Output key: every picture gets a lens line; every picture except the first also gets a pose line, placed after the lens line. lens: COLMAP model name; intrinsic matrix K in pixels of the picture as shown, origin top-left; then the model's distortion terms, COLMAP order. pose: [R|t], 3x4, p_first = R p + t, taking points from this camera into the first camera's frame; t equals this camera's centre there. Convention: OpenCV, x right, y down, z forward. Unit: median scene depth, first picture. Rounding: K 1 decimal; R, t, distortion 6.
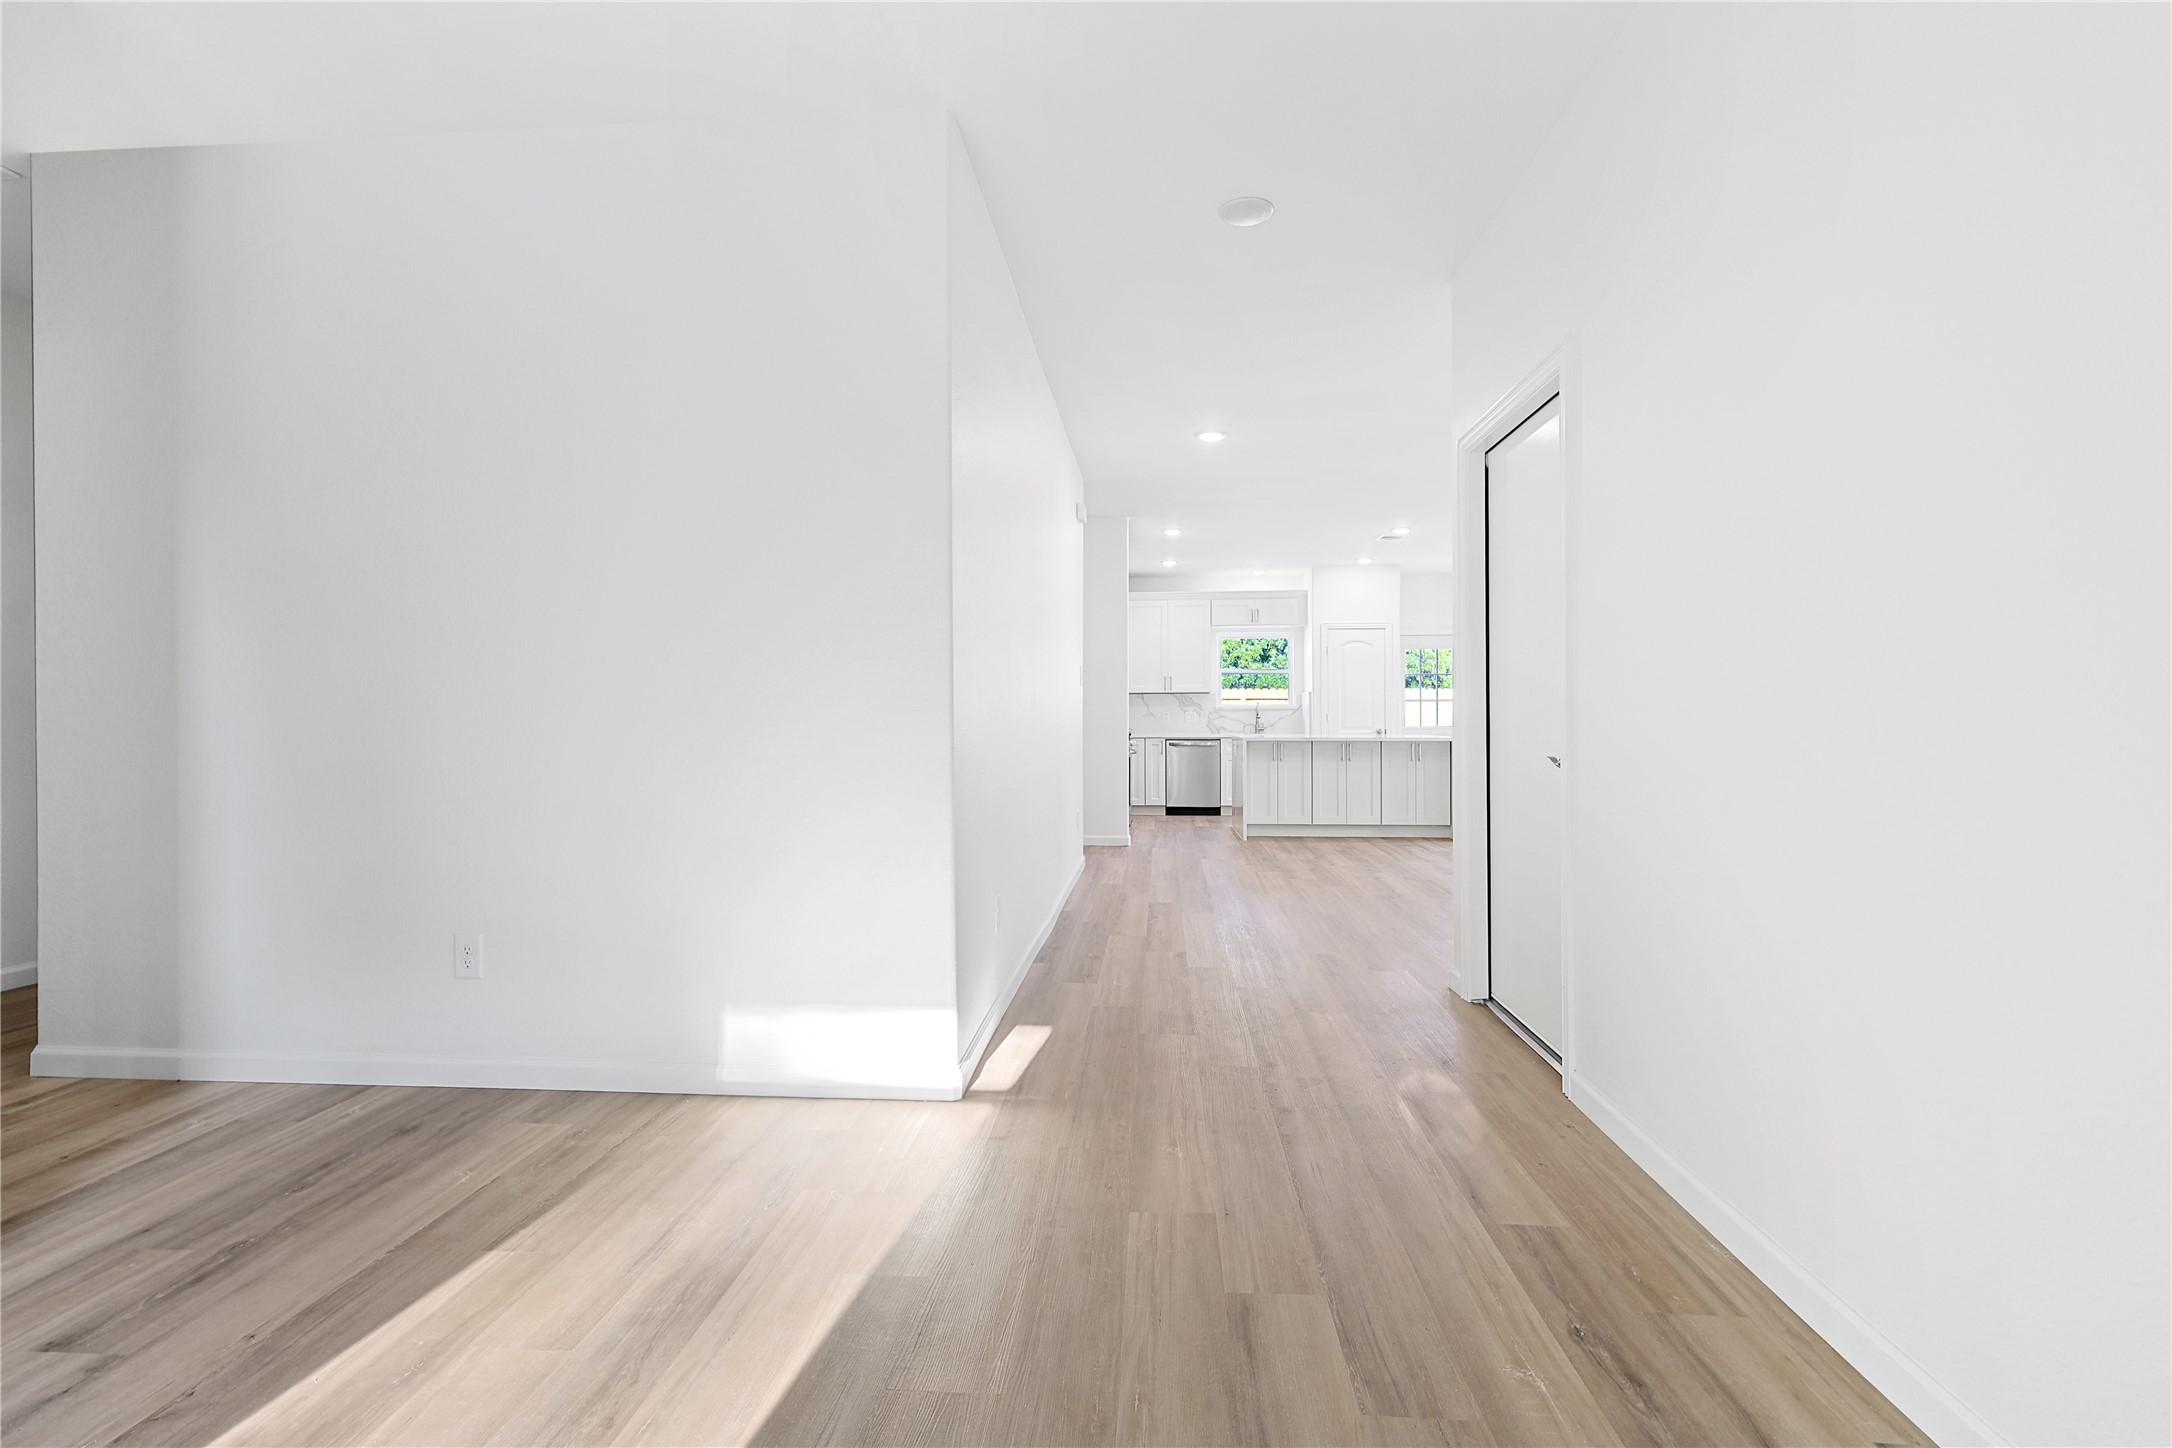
lens RADIAL K [[999.3, 0, 1085.4], [0, 999.3, 717.9], [0, 0, 1]] dist [0.002941, 0.000283]
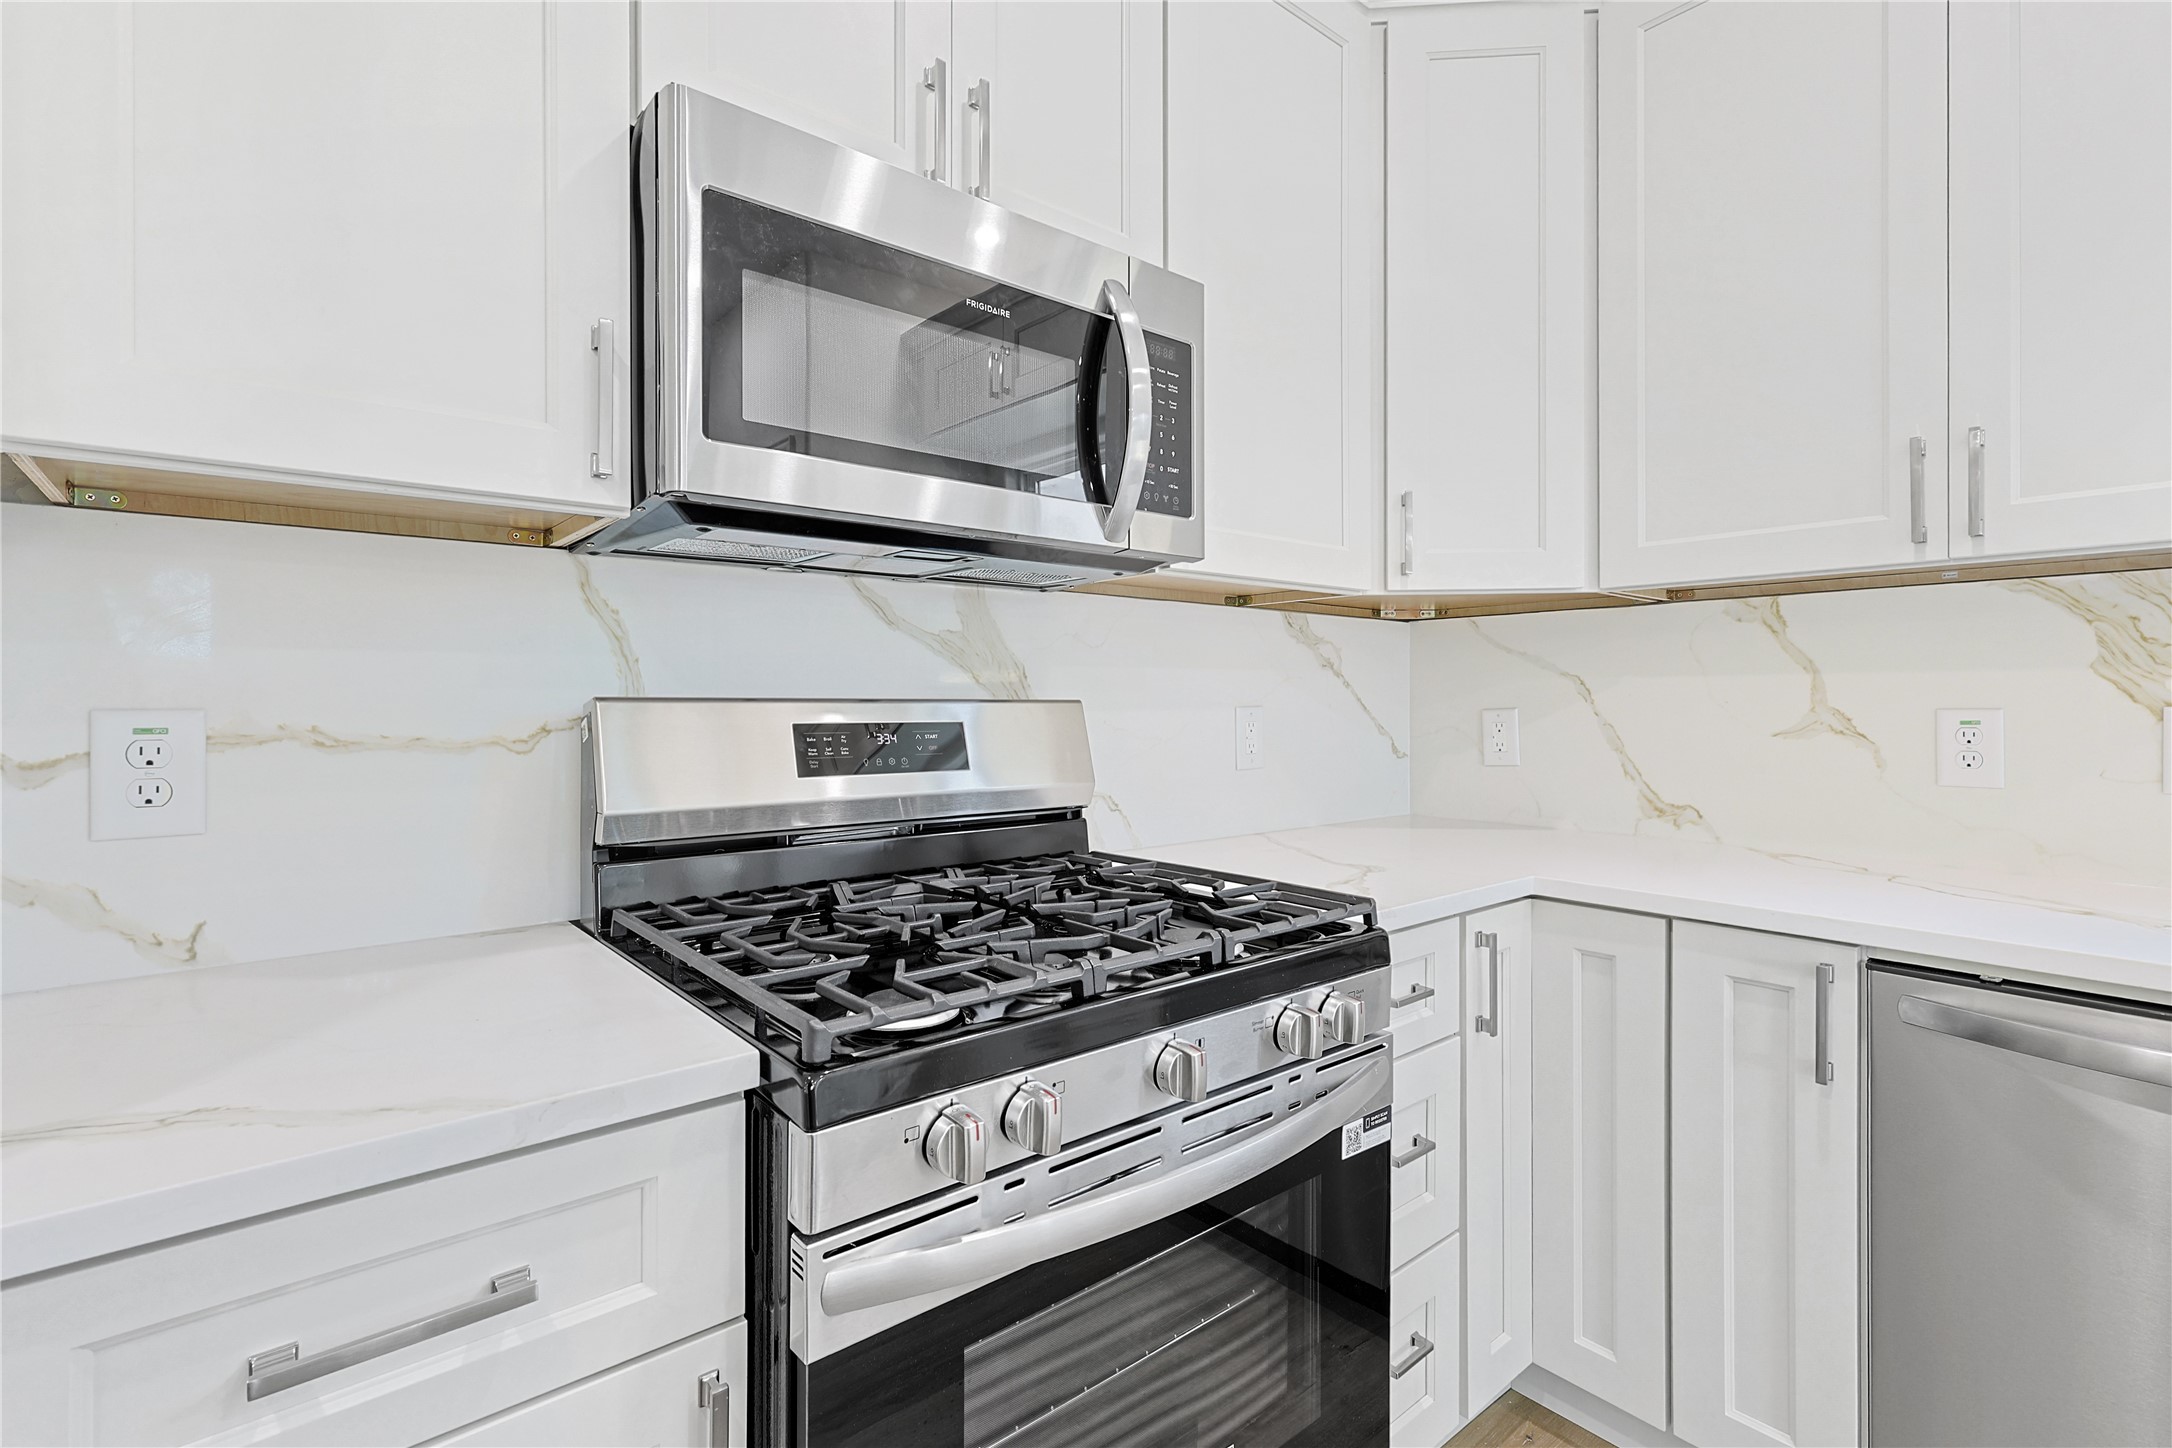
lens RADIAL K [[1006.0, 0, 1089.1], [0, 1006.0, 702.3], [0, 0, 1]] dist [0.003526, -0.000511]
pose [[0.699608, 0.006111, -0.714501, 0.099087], [0.001527, 0.999948, 0.010047, -0.009218], [0.714526, -0.008120, 0.699562, 0.842527]]
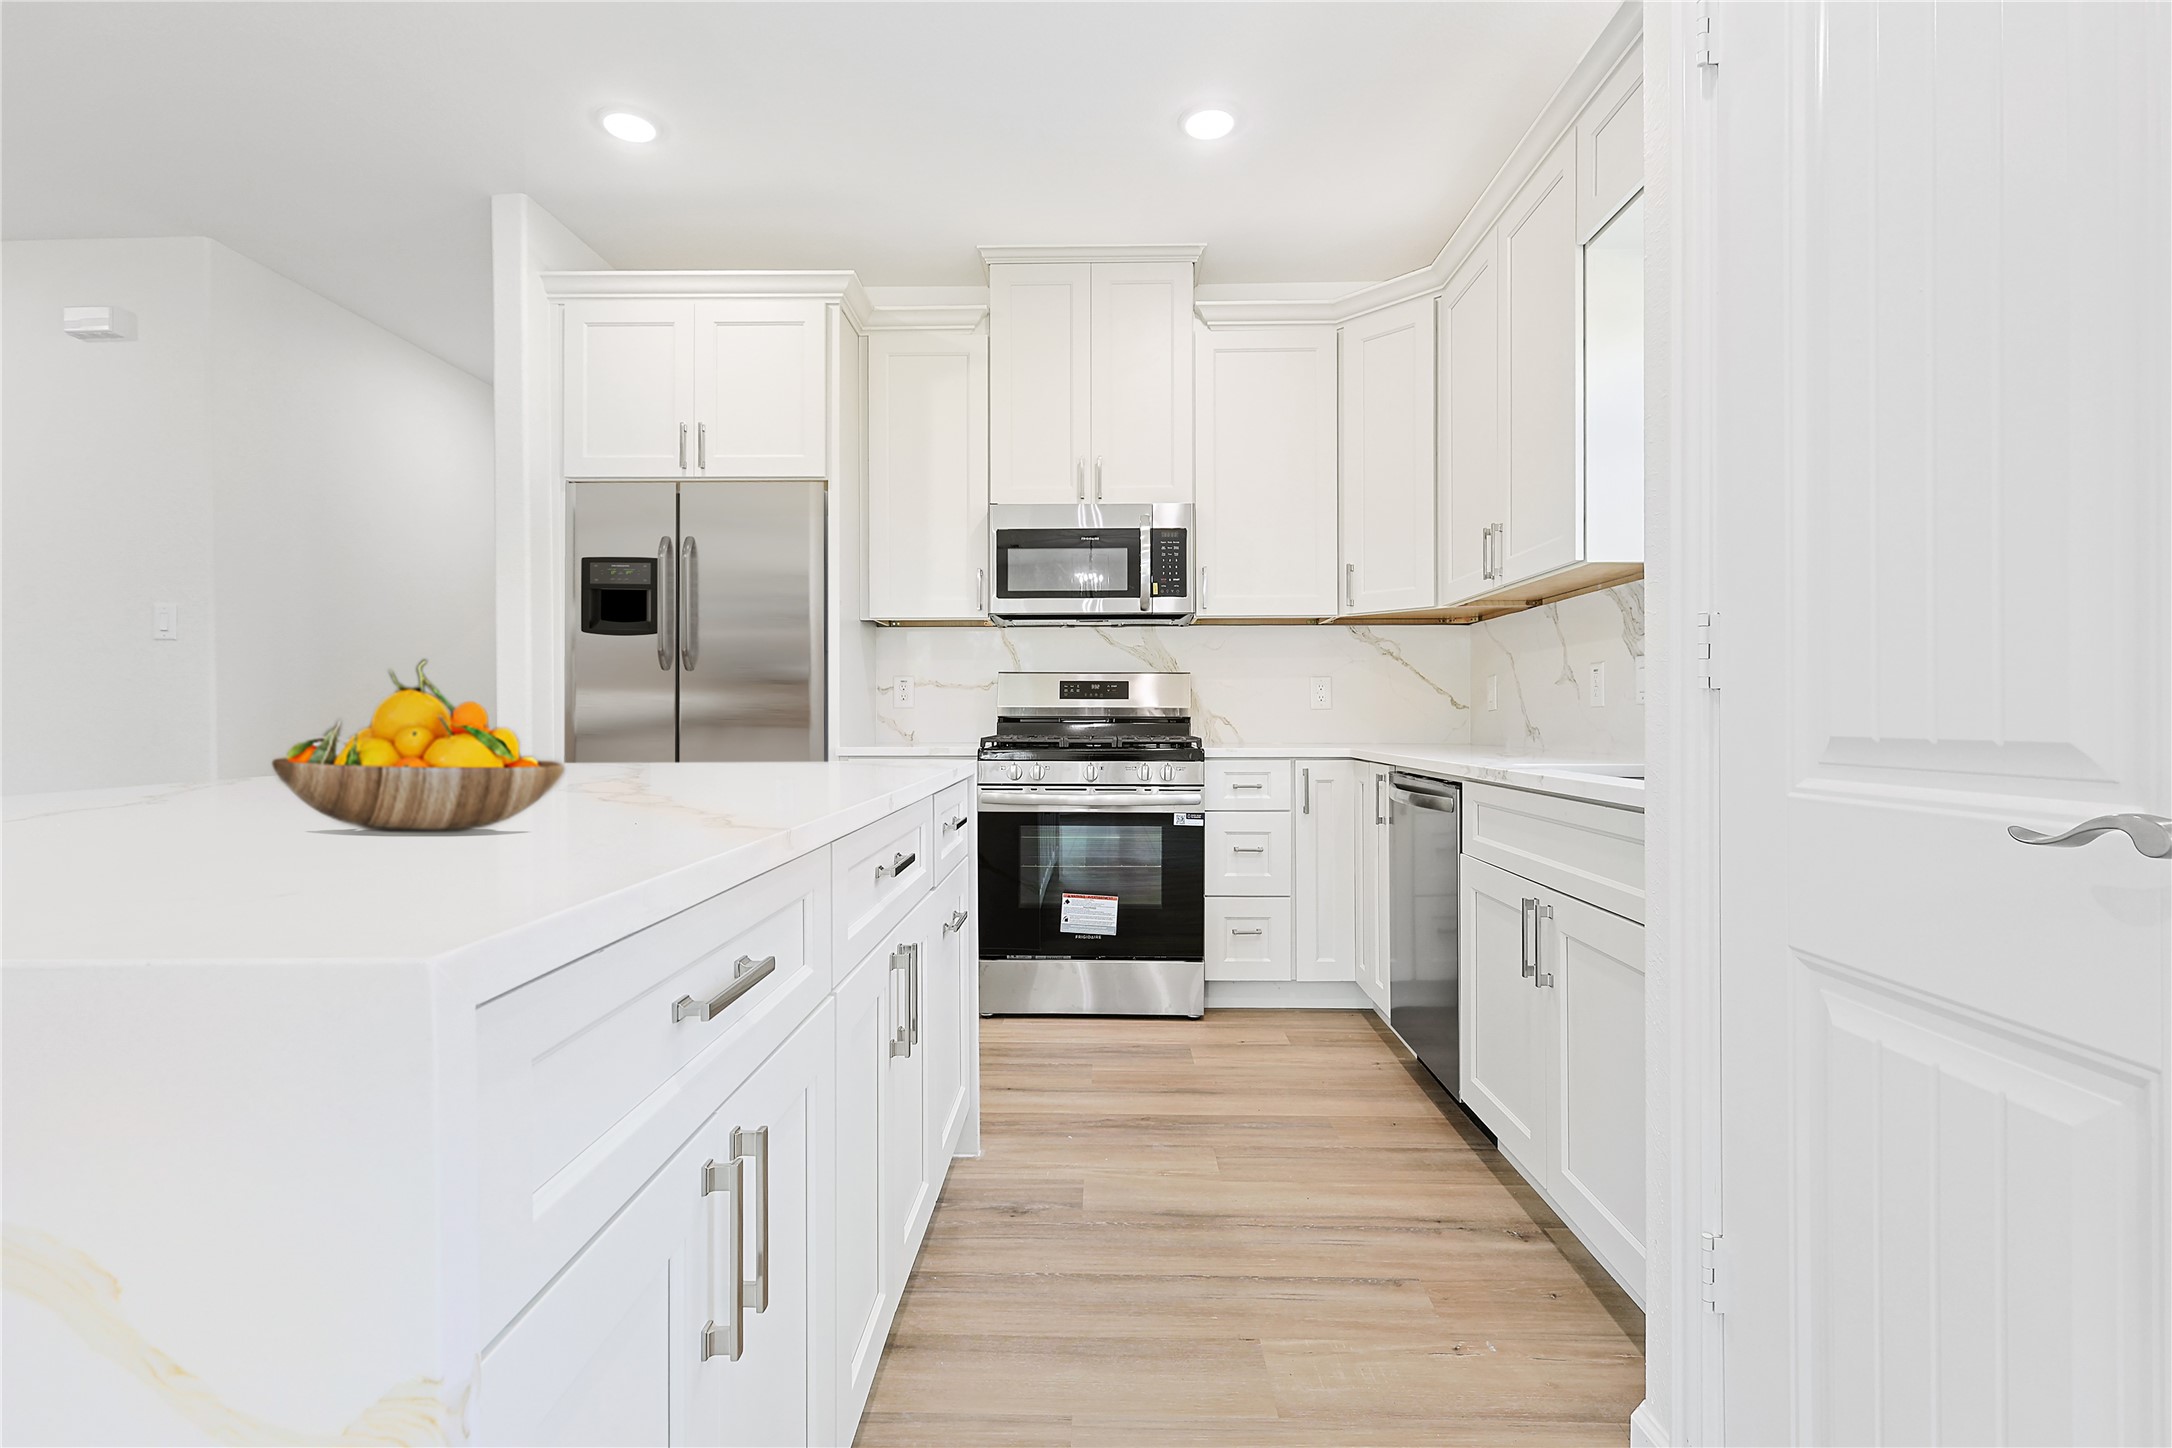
lens RADIAL K [[999.3, 0, 1085.4], [0, 999.3, 717.9], [0, 0, 1]] dist [0.002941, 0.000283]
pose [[0.050532, 0.005758, -0.998706, 0.335477], [0.006432, 0.999961, 0.006091, 0.005378], [0.998702, -0.006731, 0.050493, 0.892350]]
